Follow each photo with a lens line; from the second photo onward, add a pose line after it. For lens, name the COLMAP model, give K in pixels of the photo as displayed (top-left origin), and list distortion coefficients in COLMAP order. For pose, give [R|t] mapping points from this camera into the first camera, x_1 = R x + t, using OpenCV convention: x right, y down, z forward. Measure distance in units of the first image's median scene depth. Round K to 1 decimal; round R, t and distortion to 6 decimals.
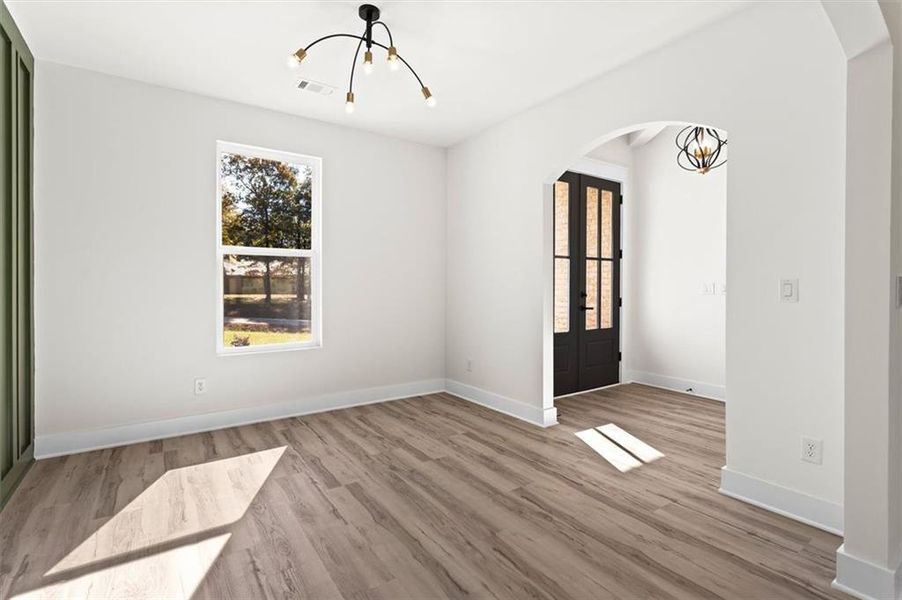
lens RADIAL K [[434.4, 0, 447.2], [0, 434.4, 293.1], [0, 0, 1]] dist [0.004841, 0.001325]
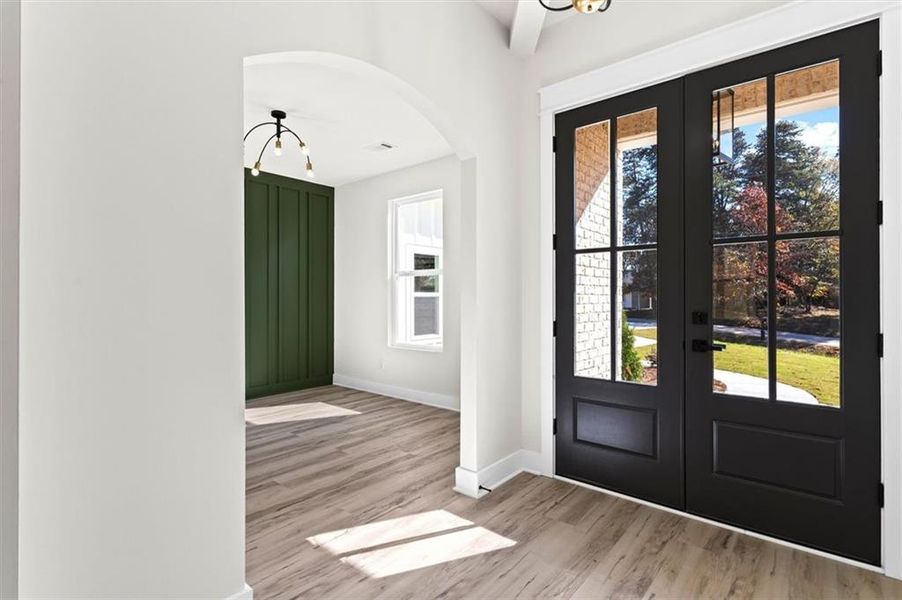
lens RADIAL K [[434.4, 0, 445.2], [0, 434.4, 300.3], [0, 0, 1]] dist [0.004841, 0.001325]
pose [[0.245681, -0.002362, -0.969348, 1.099970], [-0.015412, 0.999861, -0.006342, -0.013569], [0.969228, 0.016498, 0.245611, 0.927645]]
